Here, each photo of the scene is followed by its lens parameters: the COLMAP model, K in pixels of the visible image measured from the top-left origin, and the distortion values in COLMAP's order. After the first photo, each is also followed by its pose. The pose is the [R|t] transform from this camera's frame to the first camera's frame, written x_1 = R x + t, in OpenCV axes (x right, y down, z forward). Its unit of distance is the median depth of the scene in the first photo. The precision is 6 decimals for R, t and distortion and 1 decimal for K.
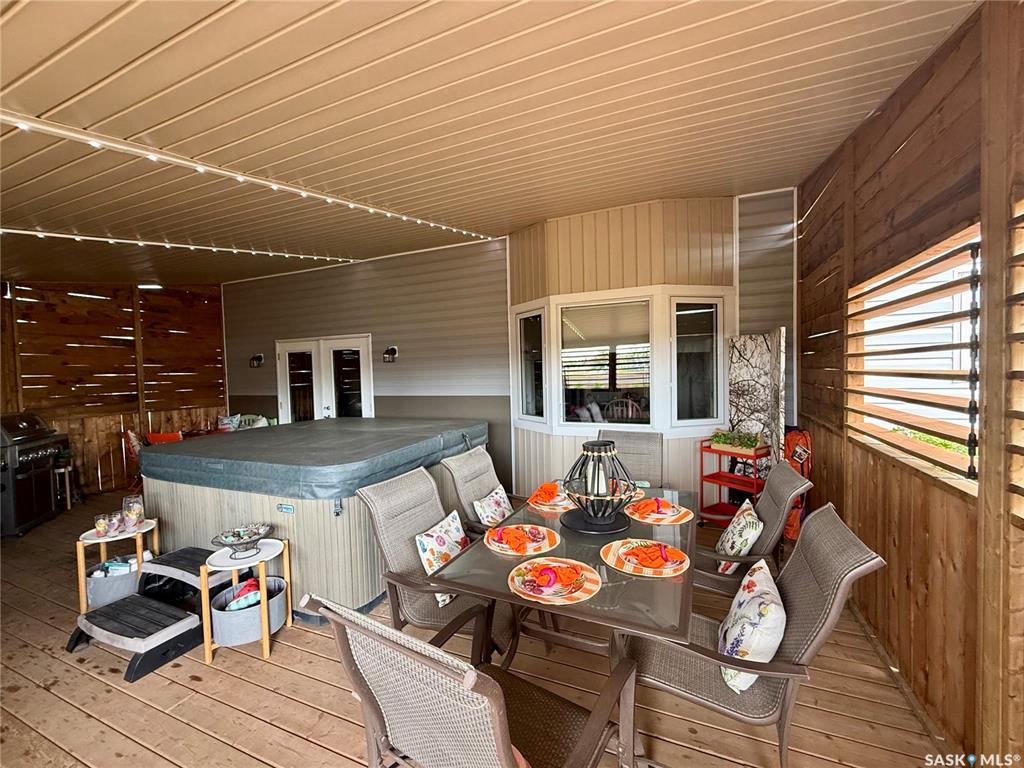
lens RADIAL K [[415.9, 0, 512.0], [0, 415.9, 384.0], [0, 0, 1]] dist [0.002285, 0.000921]
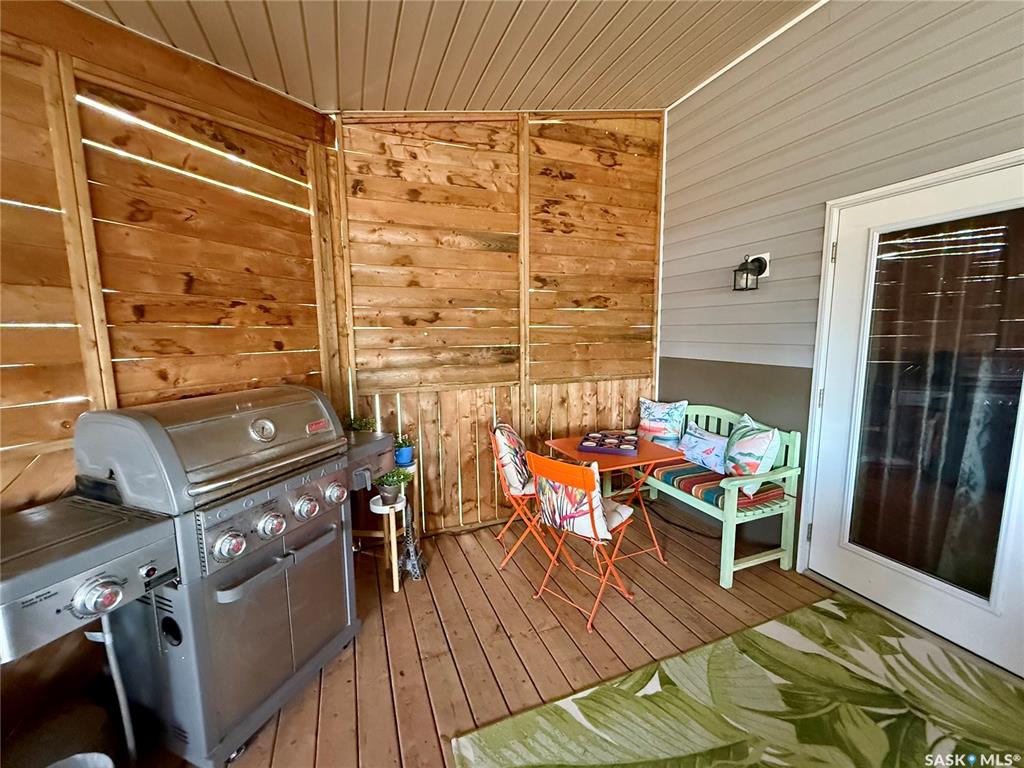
lens RADIAL K [[415.9, 0, 512.0], [0, 415.9, 384.0], [0, 0, 1]] dist [0.002285, 0.000921]
pose [[0.708010, 0.108304, -0.697848, -0.523458], [-0.031022, 0.991986, 0.122479, 0.005920], [0.705521, -0.065068, 0.705696, 0.608078]]
